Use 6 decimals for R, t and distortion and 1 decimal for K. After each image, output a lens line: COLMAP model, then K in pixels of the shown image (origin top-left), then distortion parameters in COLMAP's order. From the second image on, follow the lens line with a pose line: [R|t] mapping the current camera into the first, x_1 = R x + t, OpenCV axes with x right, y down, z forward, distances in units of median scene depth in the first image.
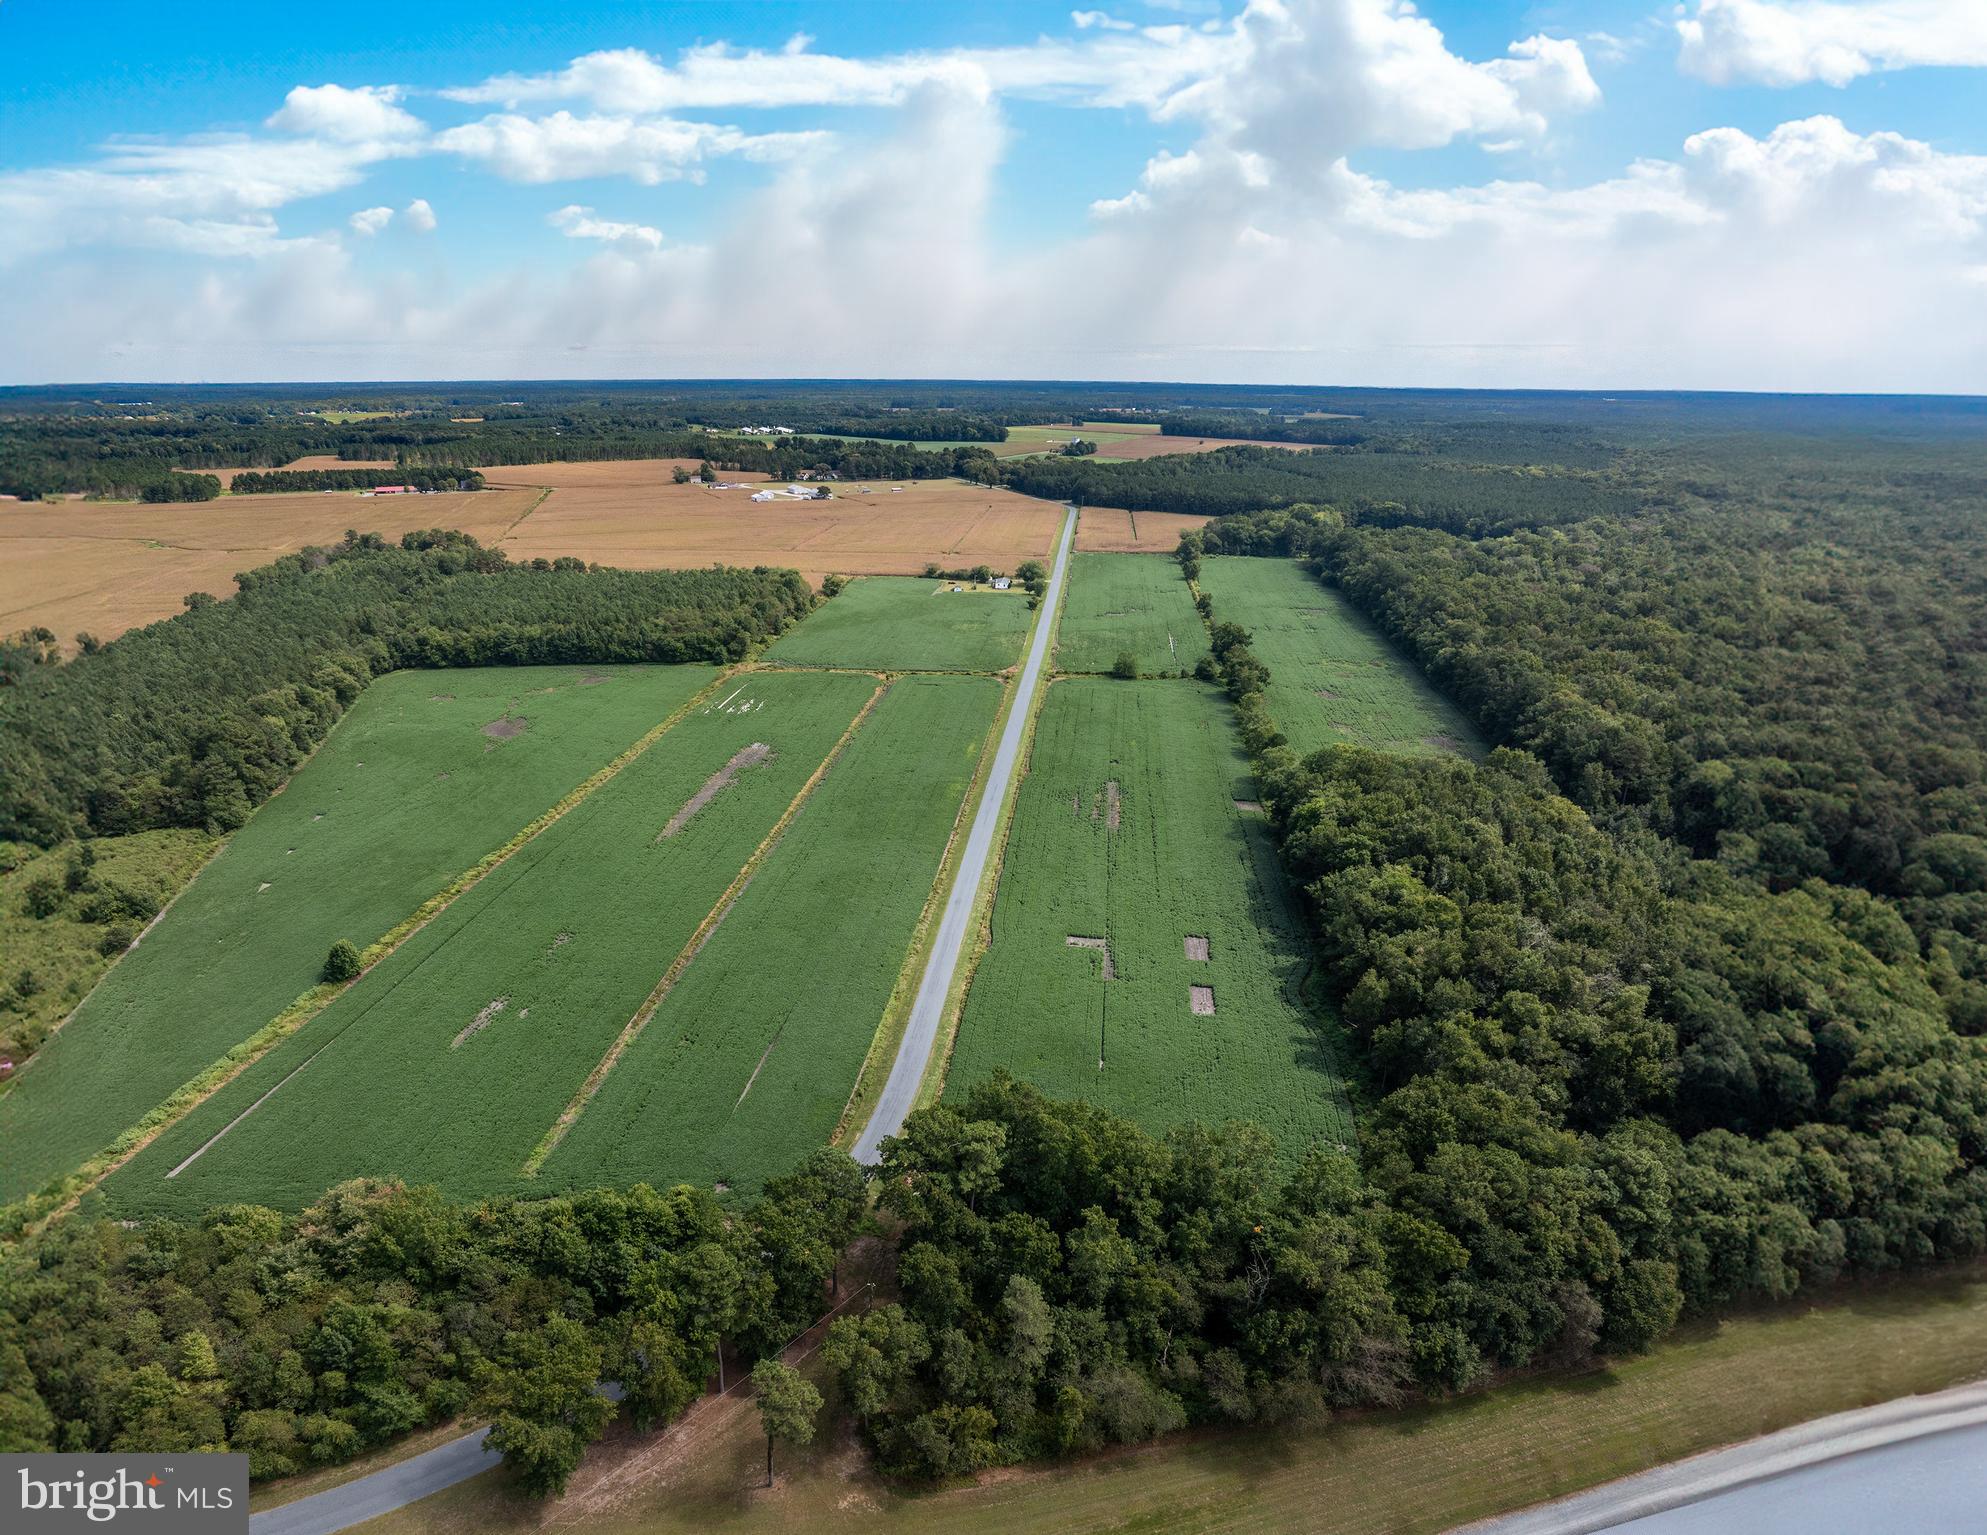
lens RADIAL K [[1139.8, 0, 895.9], [0, 1139.8, 940.6], [0, 0, 1]] dist [-0.043880, 0.009807]
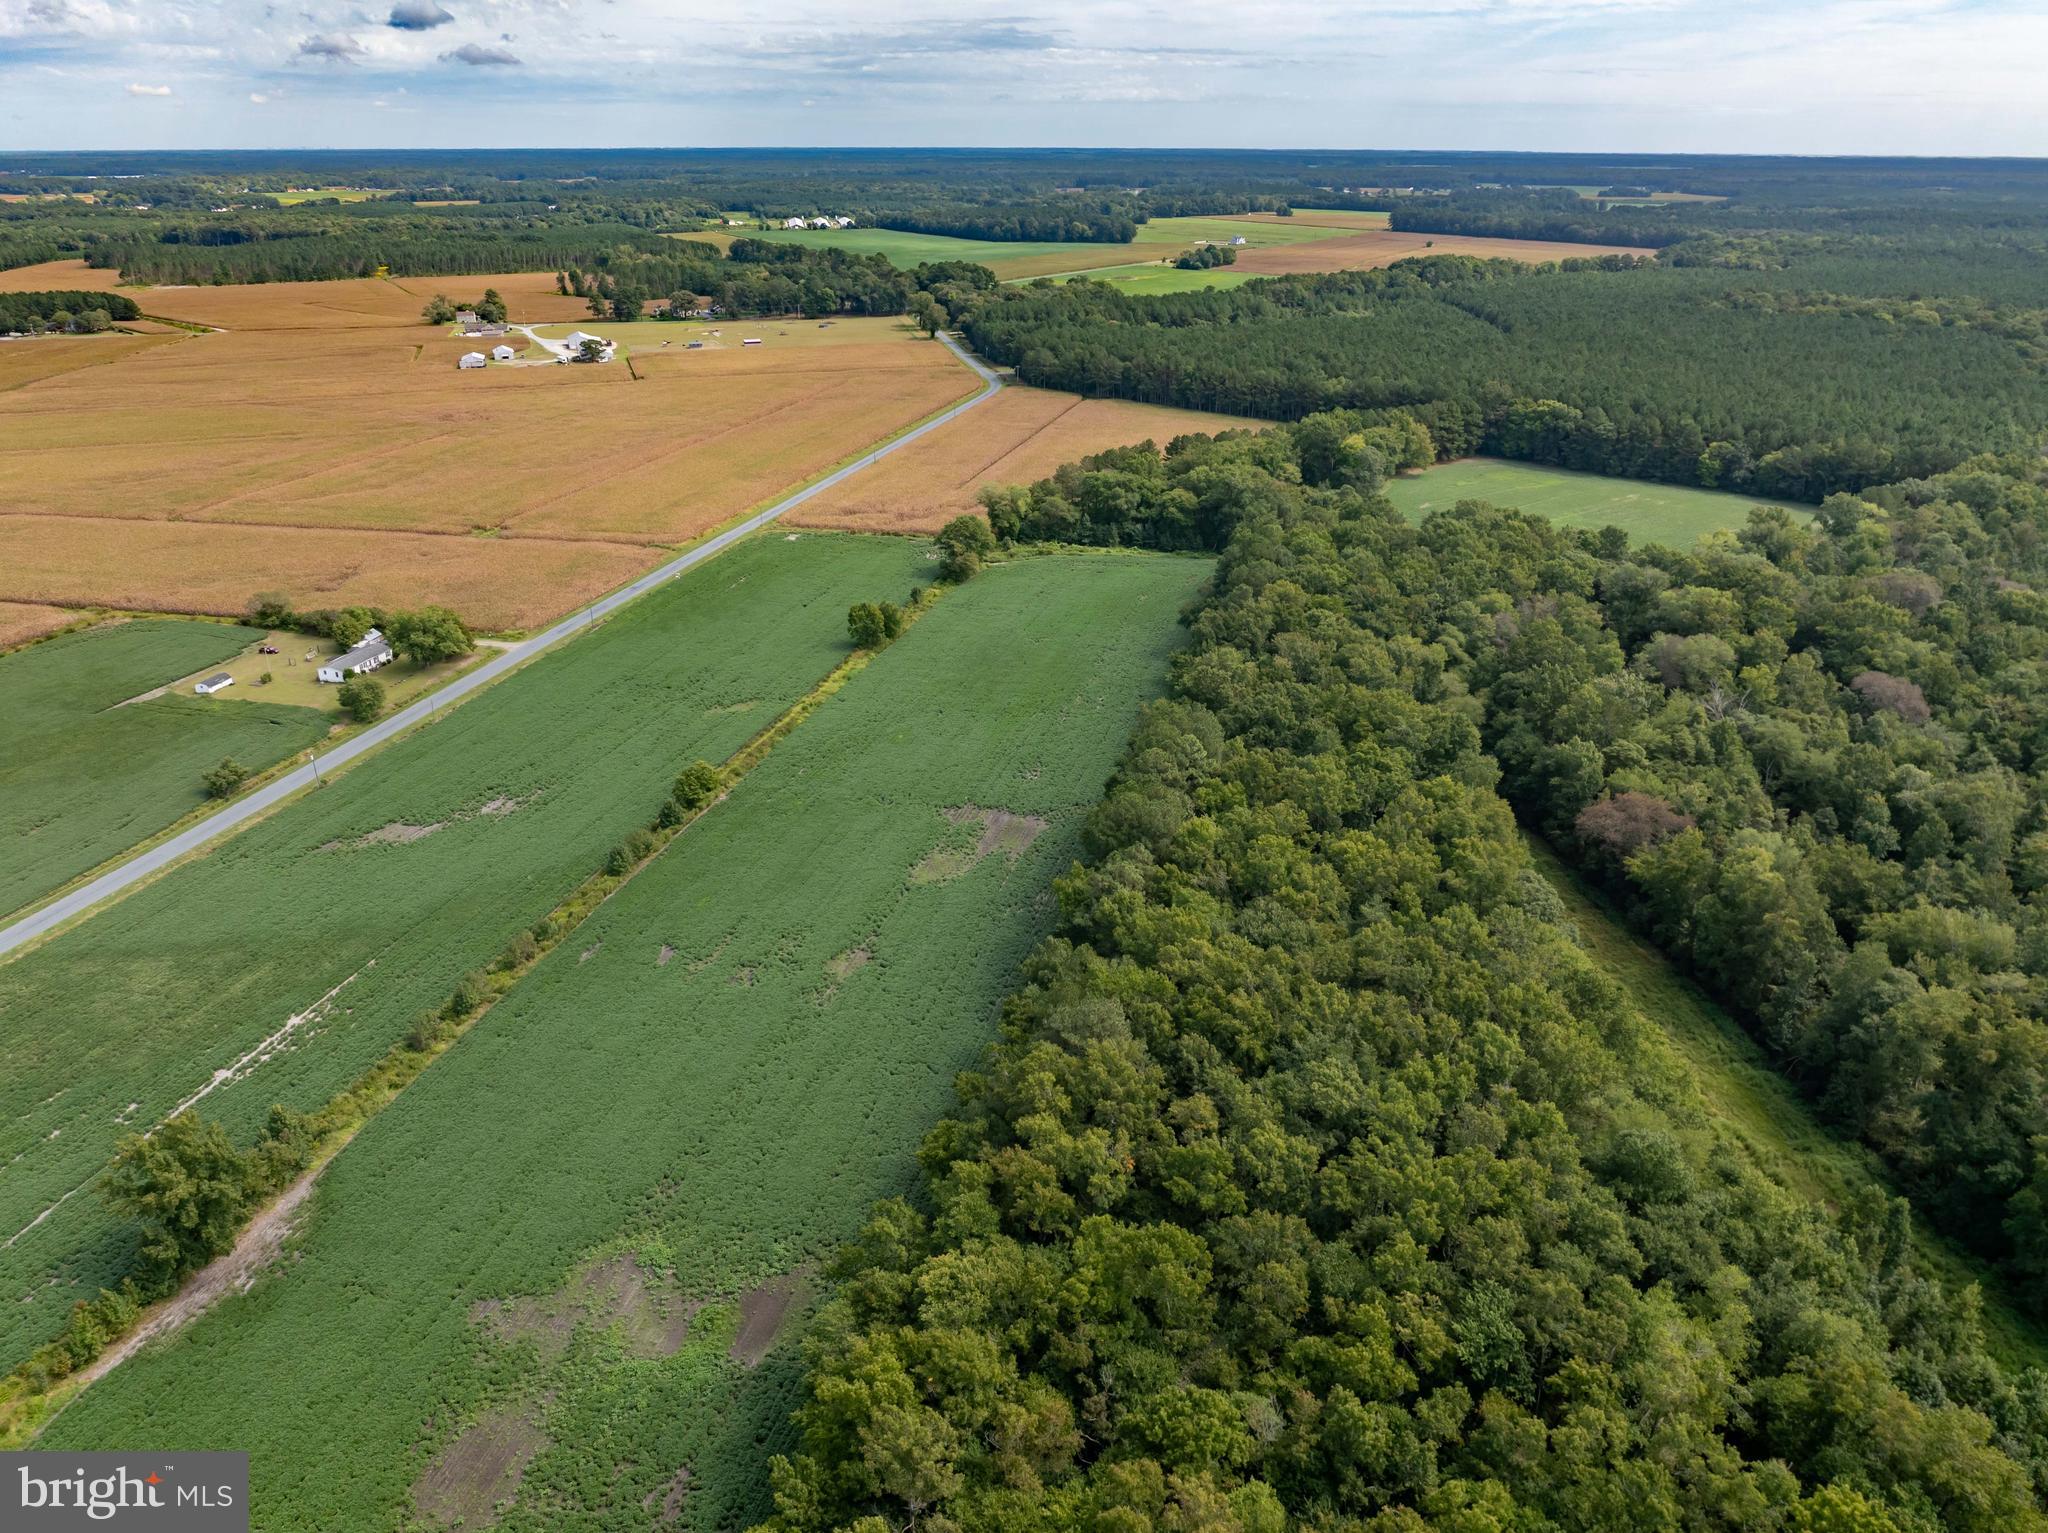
lens RADIAL K [[1442.0, 0, 1021.9], [0, 1442.0, 758.6], [0, 0, 1]] dist [-0.035863, 0.023697]
pose [[0.994821, 0.038283, -0.094155, 0.674478], [-0.043779, 0.997413, -0.057017, -0.466442], [0.091729, 0.060843, 0.993923, 0.918572]]
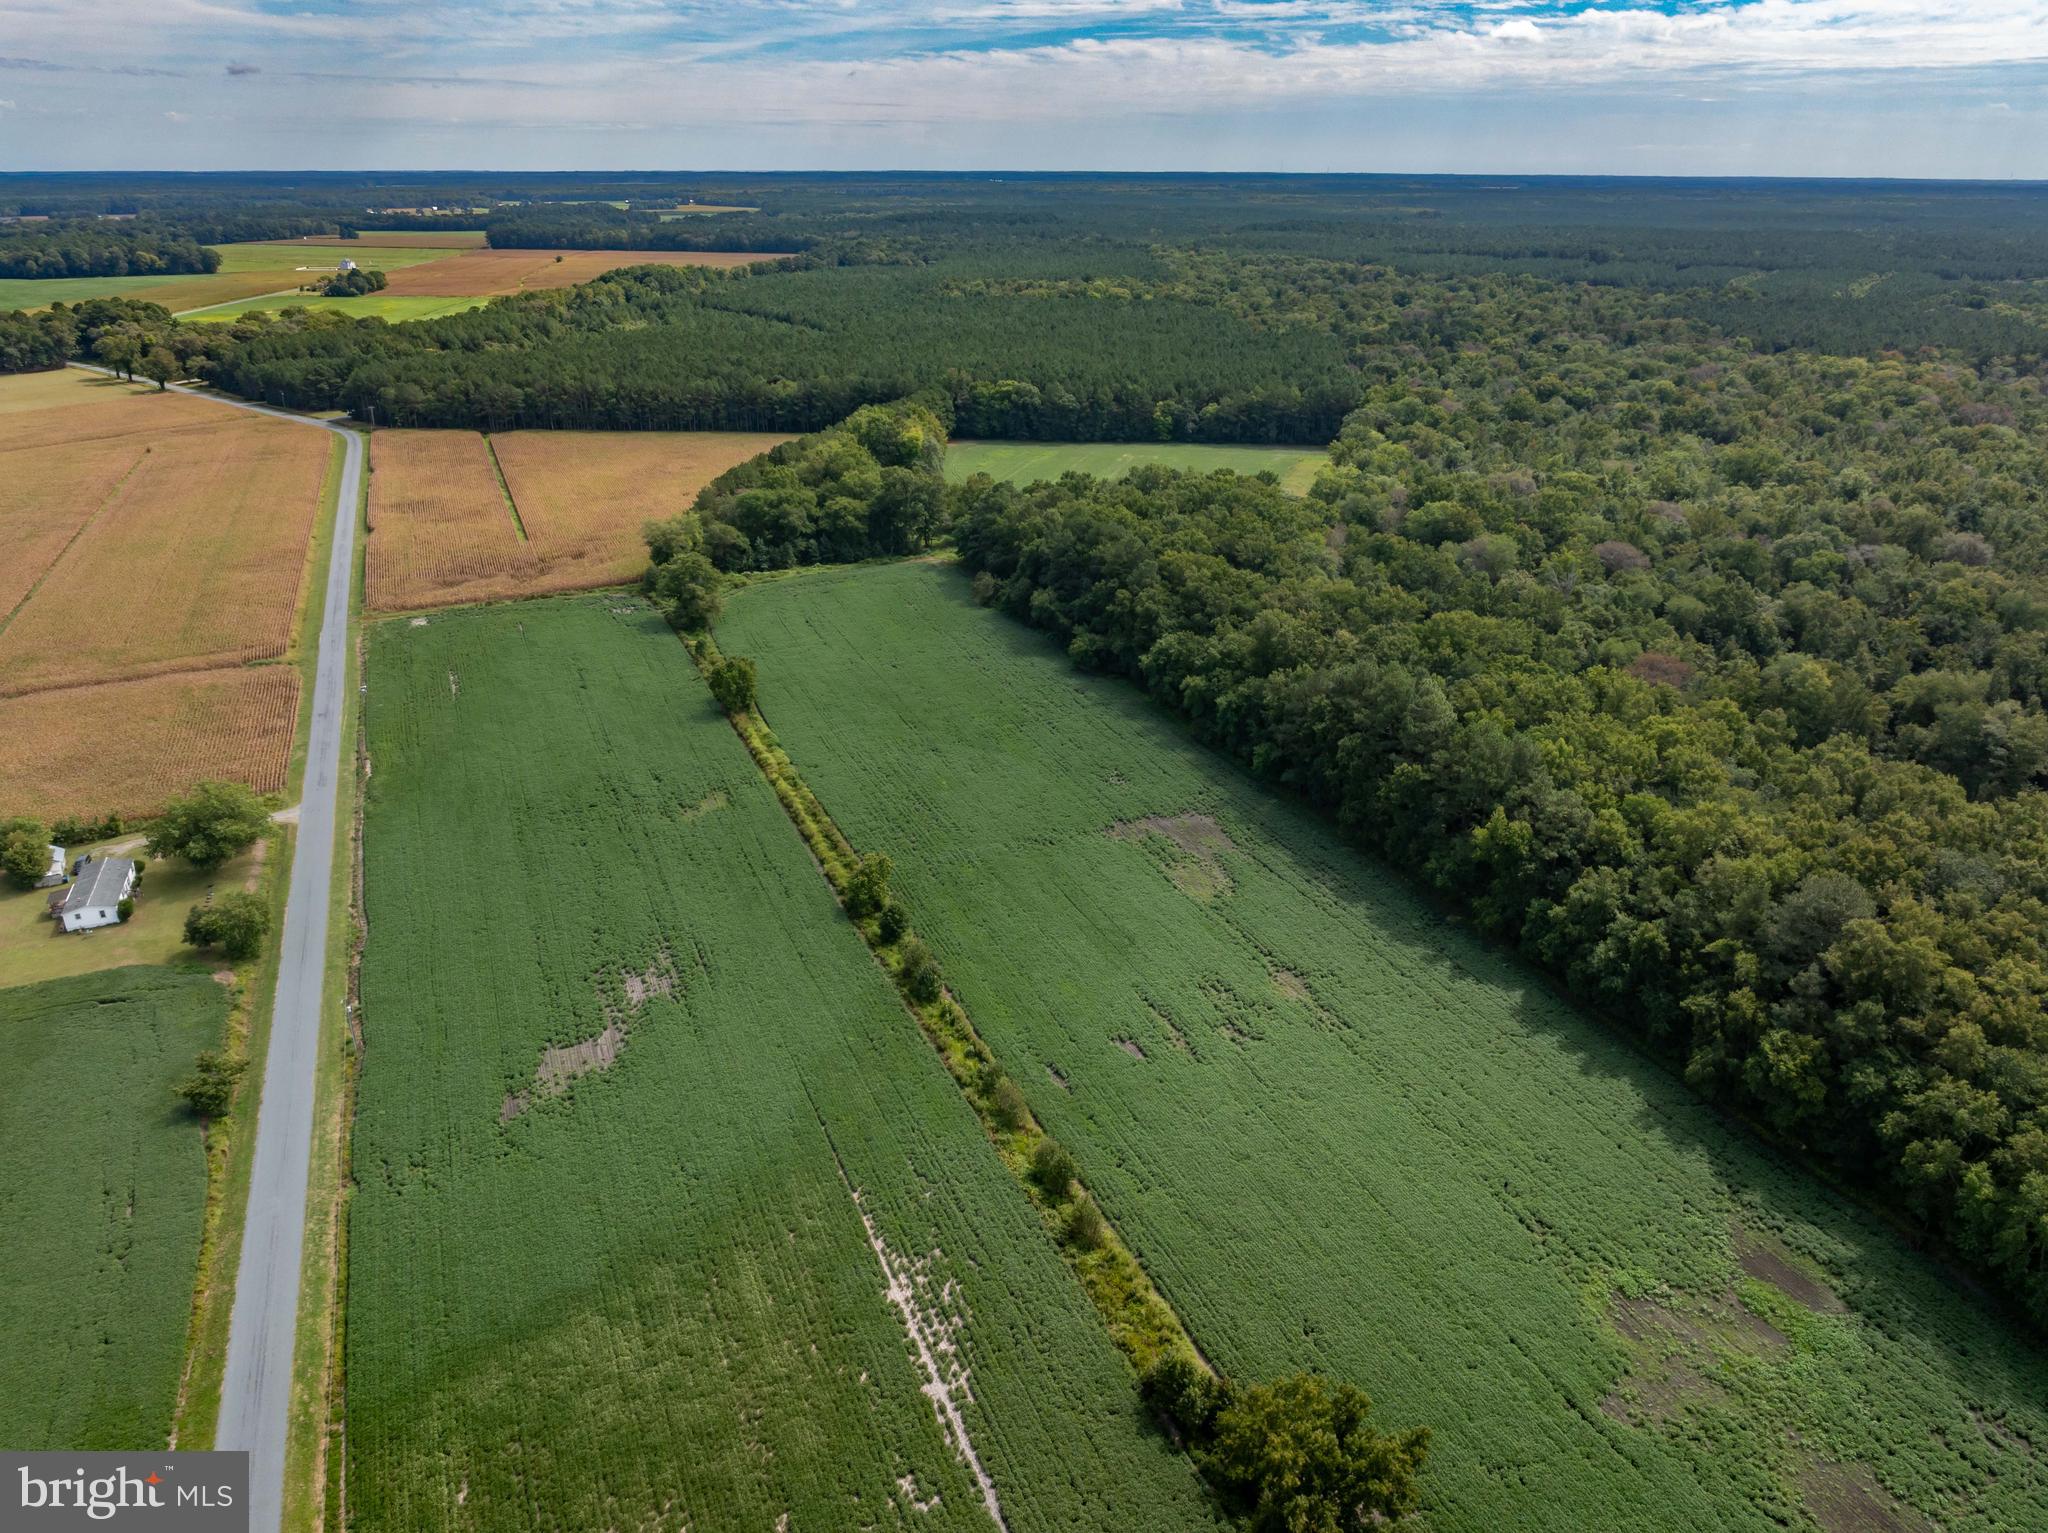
lens RADIAL K [[1442.0, 0, 1031.4], [0, 1442.0, 765.8], [0, 0, 1]] dist [-0.035863, 0.023697]
pose [[0.846739, -0.205903, 0.490548, 0.216286], [0.237727, 0.971329, -0.002636, -0.517199], [-0.475940, 0.118849, 0.871410, 1.063223]]
